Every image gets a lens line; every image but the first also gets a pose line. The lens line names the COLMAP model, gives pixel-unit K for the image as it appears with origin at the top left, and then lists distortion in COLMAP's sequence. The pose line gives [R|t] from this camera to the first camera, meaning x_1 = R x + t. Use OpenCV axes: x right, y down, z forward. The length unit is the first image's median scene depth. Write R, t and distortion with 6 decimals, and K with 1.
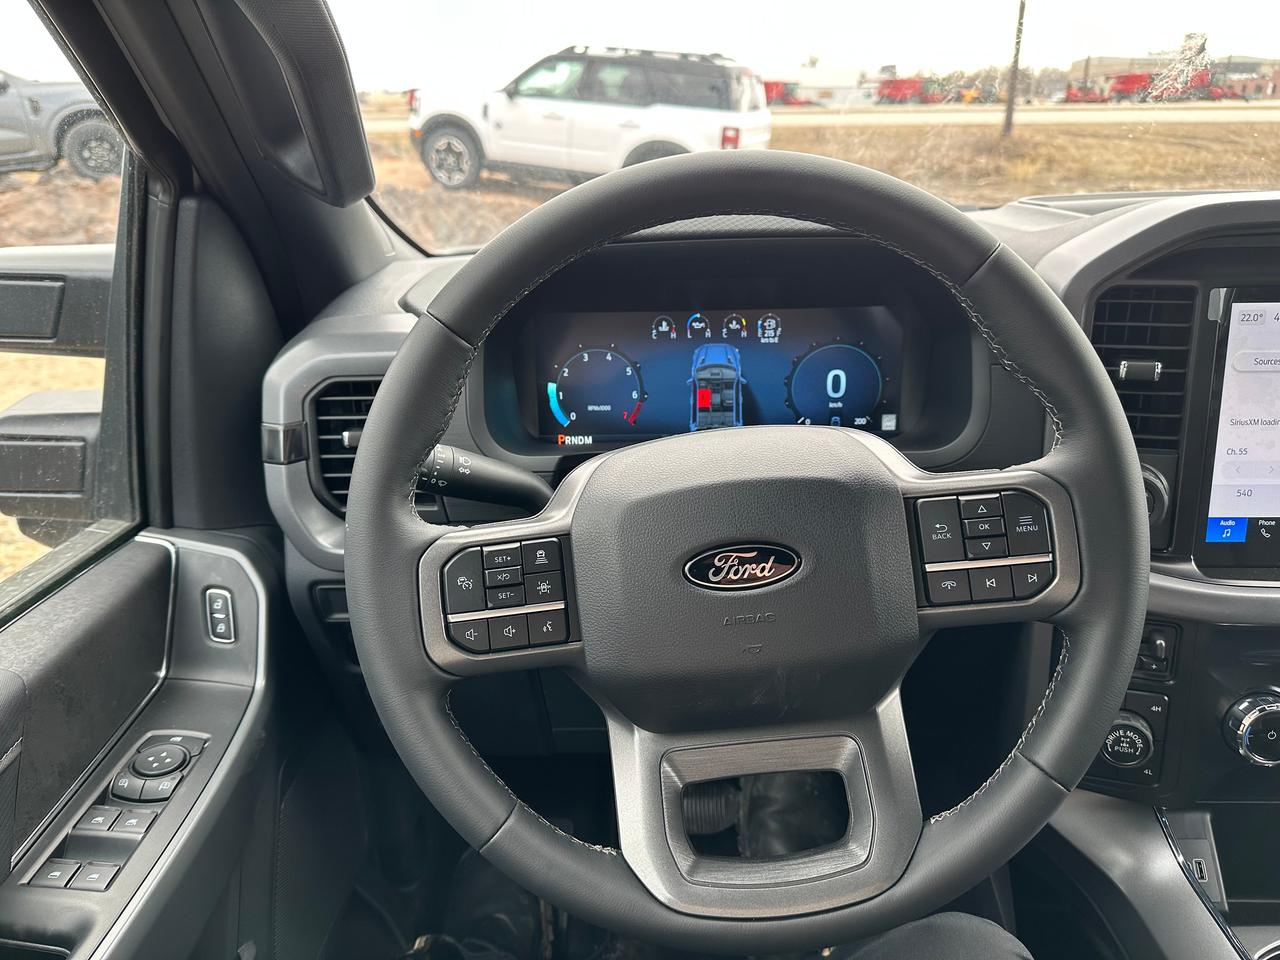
lens RADIAL K [[883.5, 0, 640.0], [0, 883.5, 480.0], [0, 0, 1]] dist [0.040704, -0.002251]
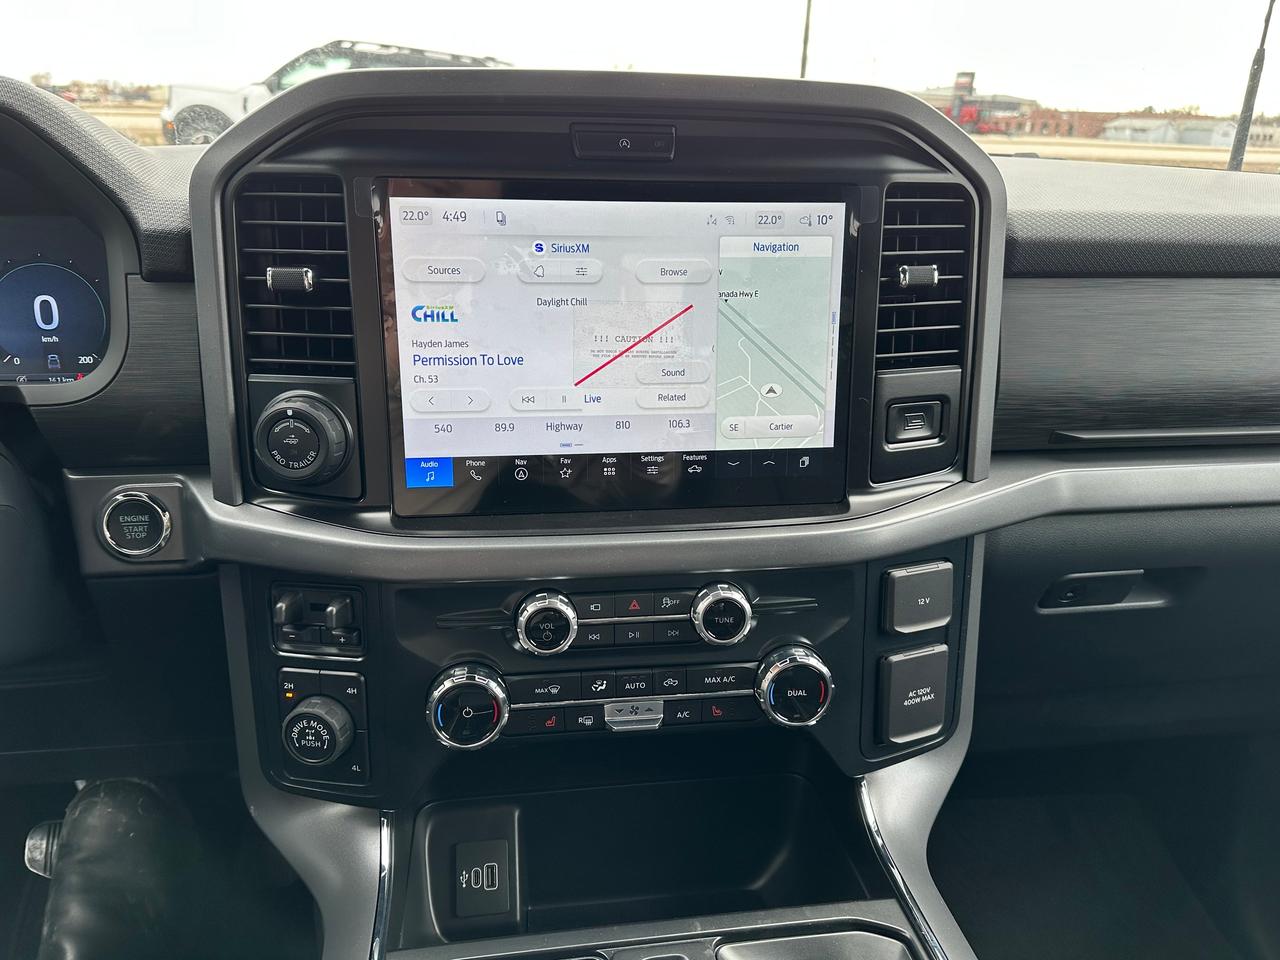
lens RADIAL K [[894.0, 0, 640.0], [0, 894.0, 480.0], [0, 0, 1]] dist [0.053490, -0.001220]
pose [[0.986173, -0.024176, 0.163946, 0.709315], [0.028268, 0.999343, -0.022676, 0.087259], [-0.163290, 0.026997, 0.986209, 0.129761]]
